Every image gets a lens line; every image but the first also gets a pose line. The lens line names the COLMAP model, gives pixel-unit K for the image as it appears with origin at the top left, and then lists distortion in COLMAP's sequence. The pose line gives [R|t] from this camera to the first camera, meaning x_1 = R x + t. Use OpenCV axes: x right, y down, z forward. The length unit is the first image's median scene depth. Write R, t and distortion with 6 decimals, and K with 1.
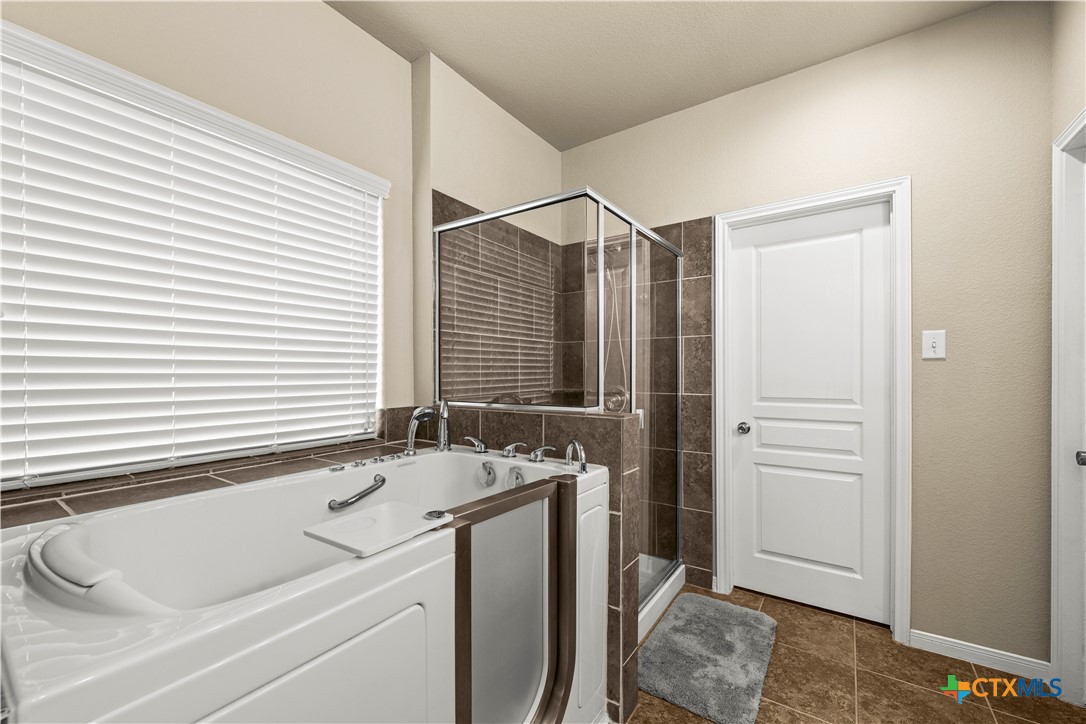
lens RADIAL K [[428.6, 0, 554.1], [0, 428.6, 375.3], [0, 0, 1]] dist [0.001206, -0.000783]
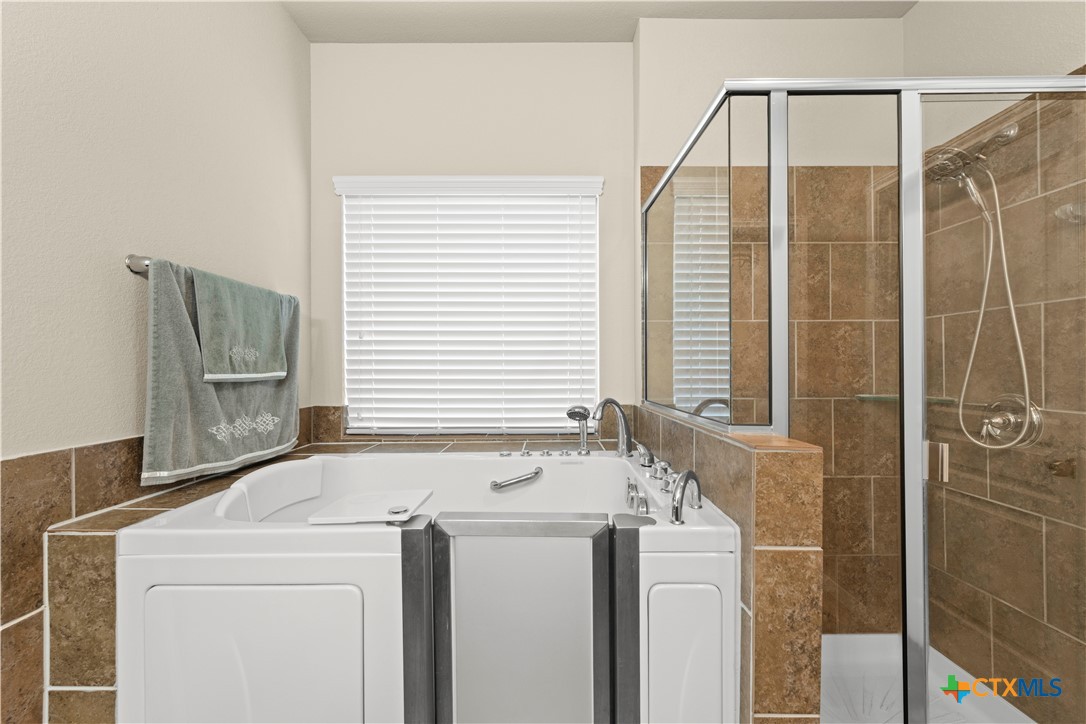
lens RADIAL K [[428.6, 0, 541.9], [0, 428.6, 363.4], [0, 0, 1]] dist [0.001206, -0.000783]
pose [[0.568349, -0.007996, -0.822749, 0.354062], [-0.004009, 0.999914, -0.012487, -0.005130], [0.822778, 0.010395, 0.568268, 0.327445]]
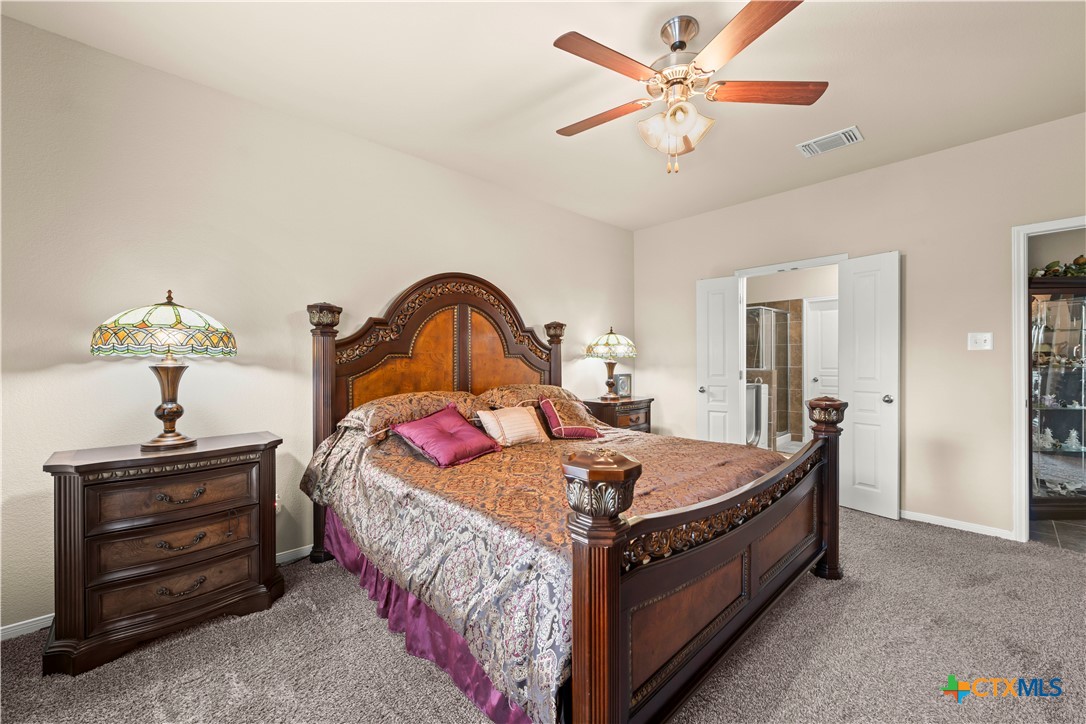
lens RADIAL K [[428.6, 0, 548.3], [0, 428.6, 358.6], [0, 0, 1]] dist [0.001206, -0.000783]
pose [[0.976184, -0.000492, -0.216944, -0.693832], [-0.000883, 0.999980, -0.006240, 0.014975], [0.216942, 0.006283, 0.976164, -2.275931]]
